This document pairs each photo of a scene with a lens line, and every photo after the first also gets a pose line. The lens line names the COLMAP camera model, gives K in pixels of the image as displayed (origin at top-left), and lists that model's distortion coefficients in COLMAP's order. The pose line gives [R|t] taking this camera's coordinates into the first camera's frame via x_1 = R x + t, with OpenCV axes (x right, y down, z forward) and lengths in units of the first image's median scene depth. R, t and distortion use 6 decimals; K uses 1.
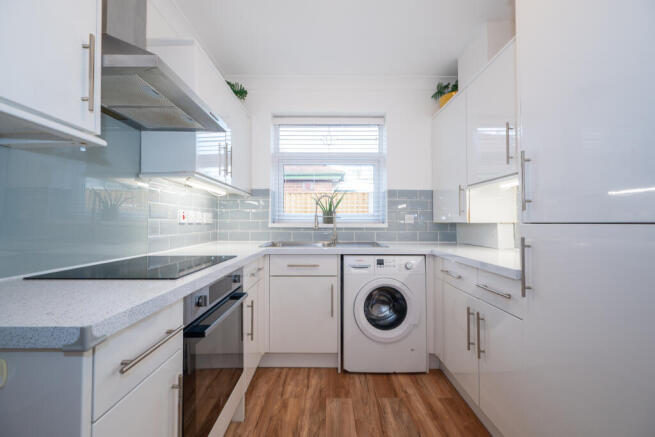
lens RADIAL K [[255.1, 0, 327.5], [0, 255.1, 218.1], [0, 0, 1]] dist [-0.003211, 0.000013]
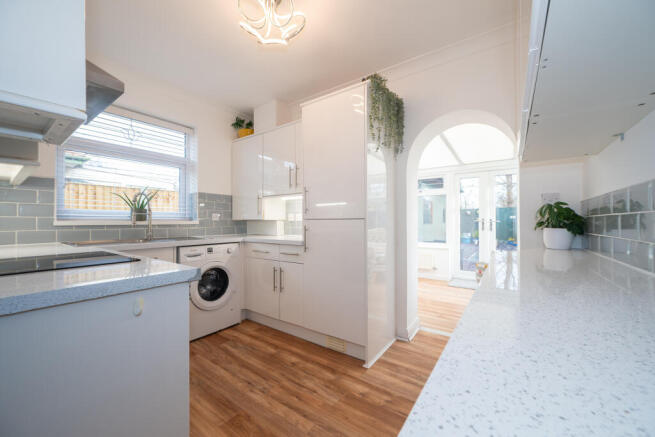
lens RADIAL K [[255.1, 0, 327.4], [0, 255.1, 219.6], [0, 0, 1]] dist [-0.003211, 0.000013]
pose [[0.593563, 0.001647, 0.804786, -0.477918], [-0.010245, 0.999932, 0.005510, 0.003830], [-0.804722, -0.011515, 0.593540, -0.251917]]
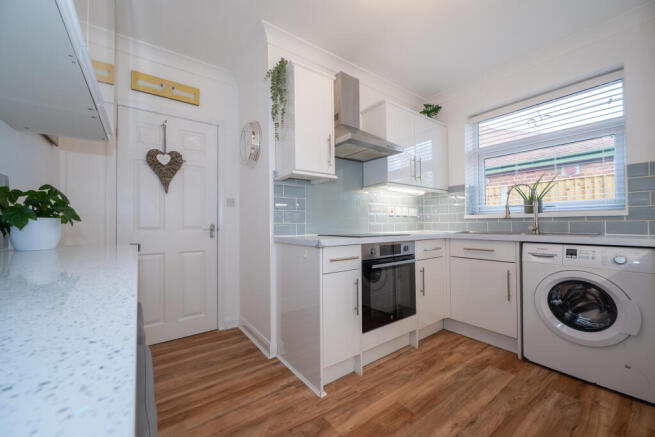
lens RADIAL K [[255.1, 0, 324.1], [0, 255.1, 221.2], [0, 0, 1]] dist [-0.003211, 0.000013]
pose [[0.587276, -0.014938, -0.809249, 0.411755], [0.020583, 0.999782, -0.003518, 0.049898], [0.809125, -0.014591, 0.587456, -0.206997]]
